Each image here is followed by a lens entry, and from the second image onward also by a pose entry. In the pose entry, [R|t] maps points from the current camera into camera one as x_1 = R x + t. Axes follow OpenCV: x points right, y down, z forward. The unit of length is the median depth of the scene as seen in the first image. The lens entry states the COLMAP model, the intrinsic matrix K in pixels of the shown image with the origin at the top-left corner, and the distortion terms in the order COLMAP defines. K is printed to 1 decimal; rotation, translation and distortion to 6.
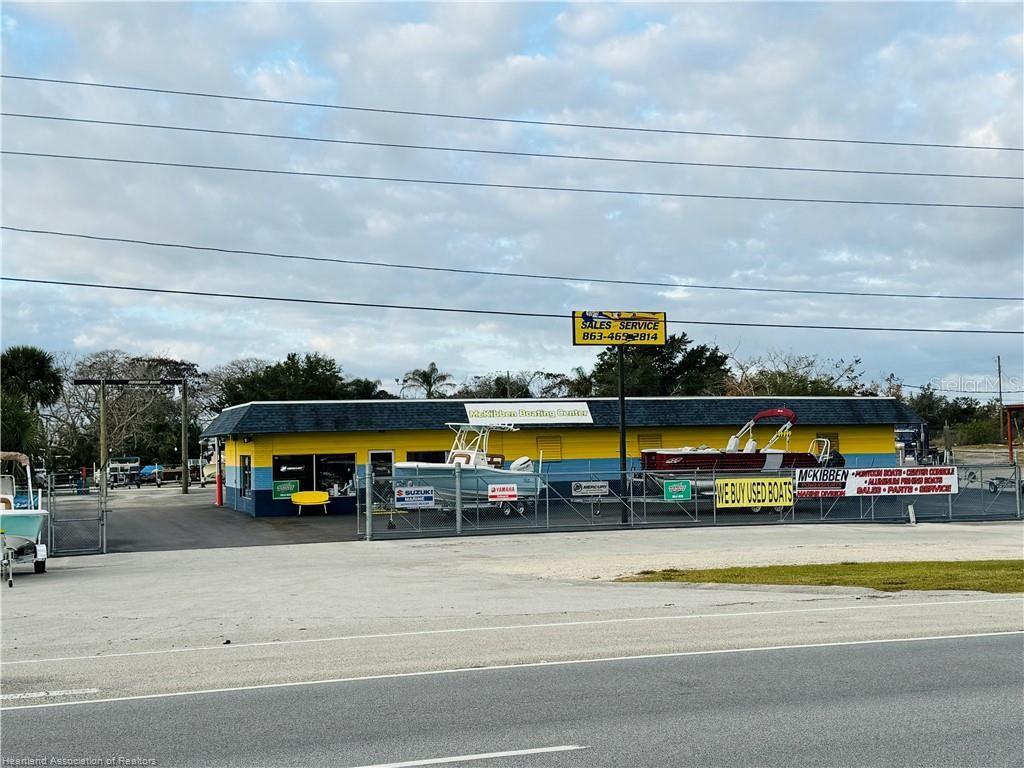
lens RADIAL K [[1387.4, 0, 512.0], [0, 1387.4, 384.0], [0, 0, 1]] dist [0.137571, 0.013685]
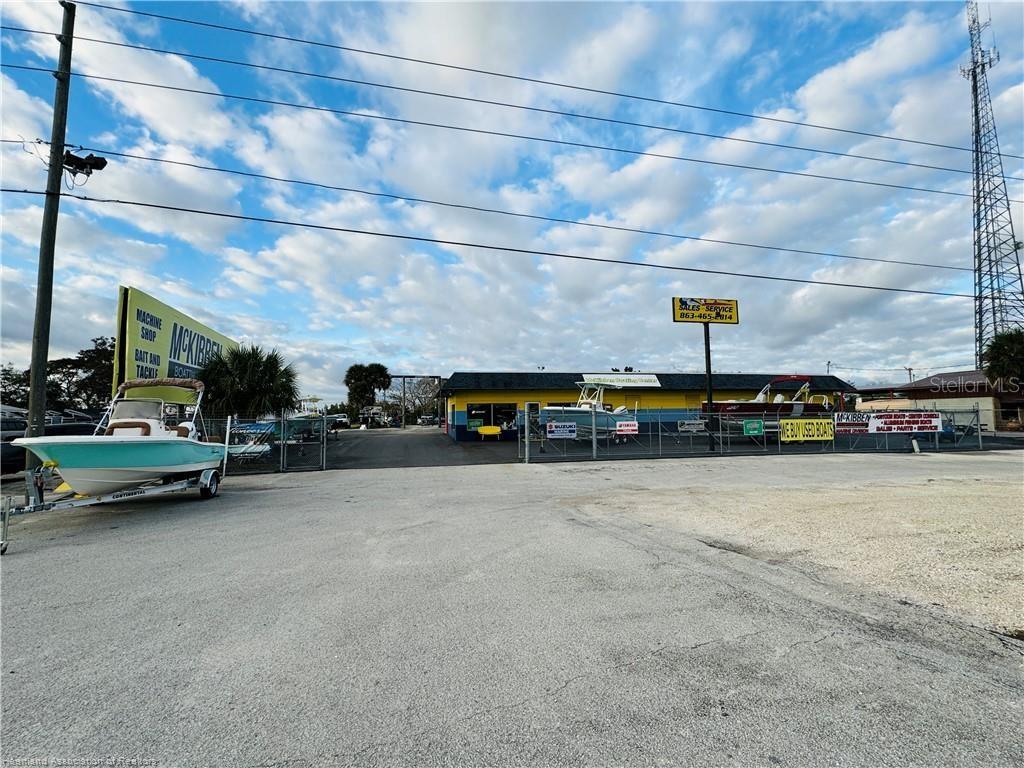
lens RADIAL K [[447.4, 0, 512.0], [0, 447.4, 384.0], [0, 0, 1]] dist [0.000308, 0.000445]
pose [[0.992460, -0.000668, -0.122567, -0.057476], [-0.002334, 0.999701, -0.024346, 0.042787], [0.122546, 0.024449, 0.992162, 0.509395]]
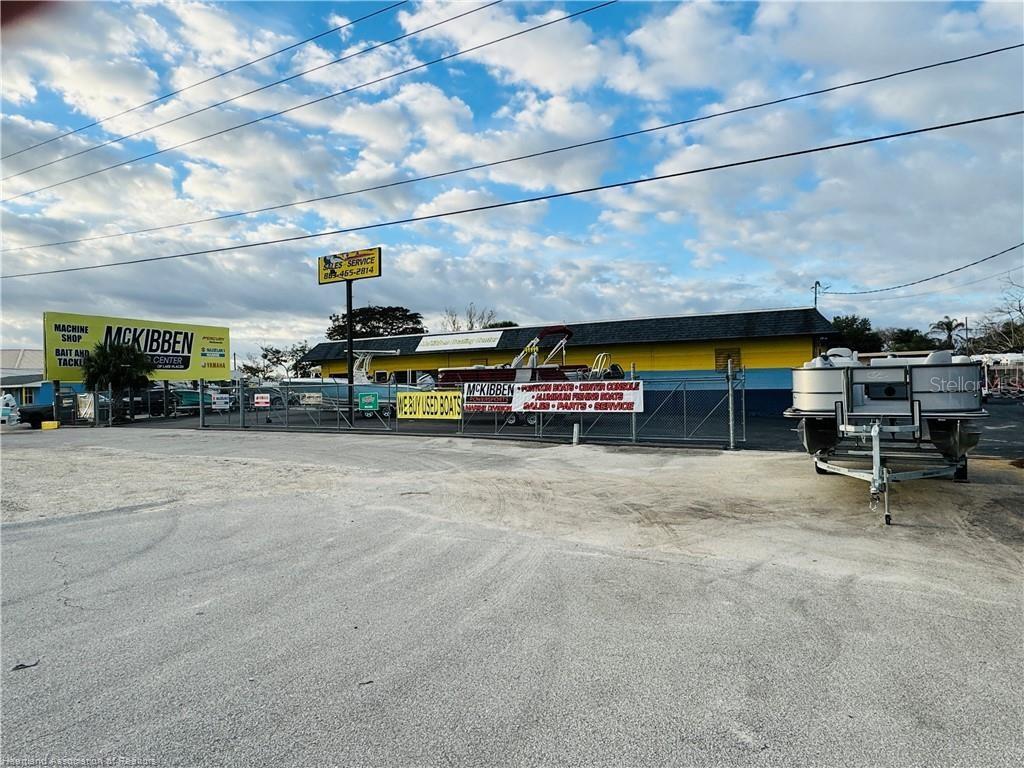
lens RADIAL K [[579.5, 0, 550.1], [0, 579.5, 382.5], [0, 0, 1]] dist [-0.001810, -0.000026]
pose [[0.698982, 0.005350, -0.715119, 0.534581], [0.042894, 0.997858, 0.049392, 0.041222], [0.713852, -0.065198, 0.697255, 0.733626]]
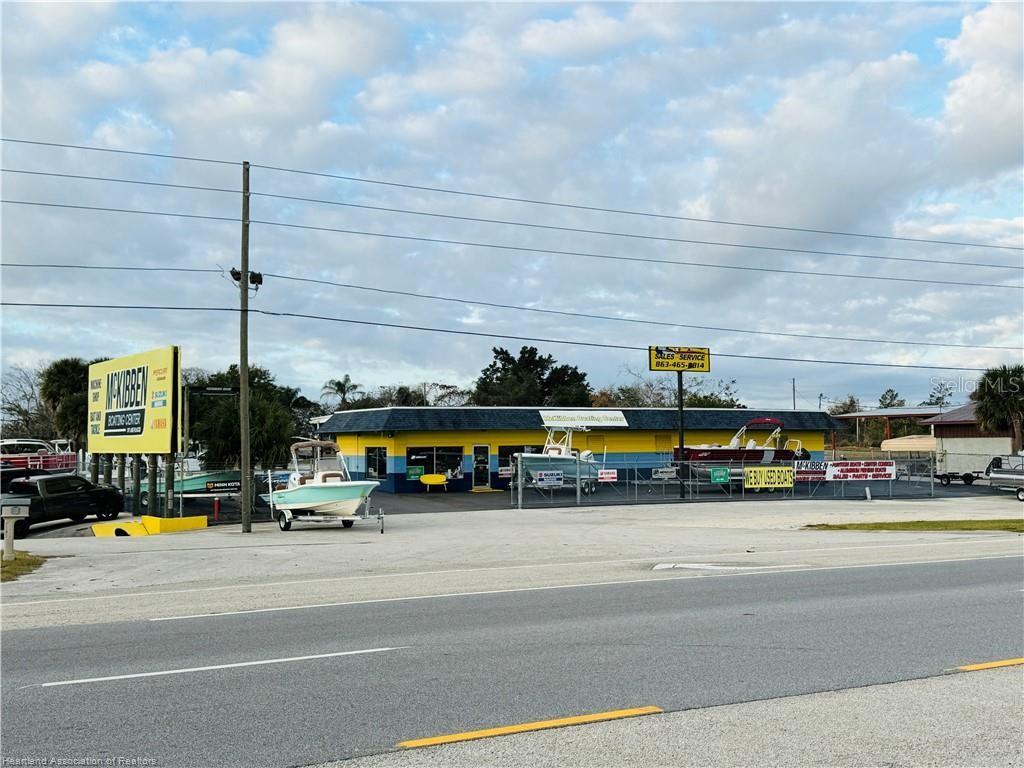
lens RADIAL K [[1158.6, 0, 512.0], [0, 1158.6, 384.0], [0, 0, 1]] dist [0.132717, -0.007439]
pose [[0.989677, 0.018246, 0.142149, -0.243877], [-0.017178, 0.999814, -0.008740, -0.001726], [-0.142282, 0.006208, 0.989807, -0.127686]]
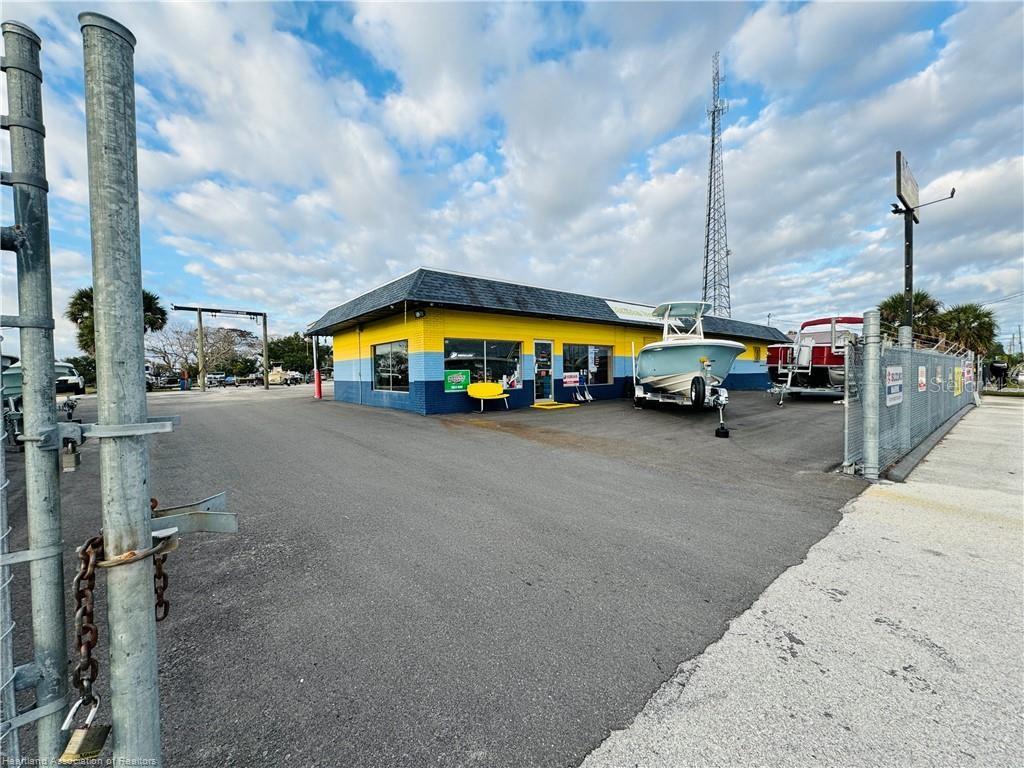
lens RADIAL K [[409.7, 0, 517.2], [0, 409.7, 387.4], [0, 0, 1]] dist [0.000527, 0.000324]
pose [[0.932876, -0.006209, 0.360145, -0.229629], [-0.019670, 0.997481, 0.068149, 0.066081], [-0.359661, -0.070659, 0.930404, 0.804220]]
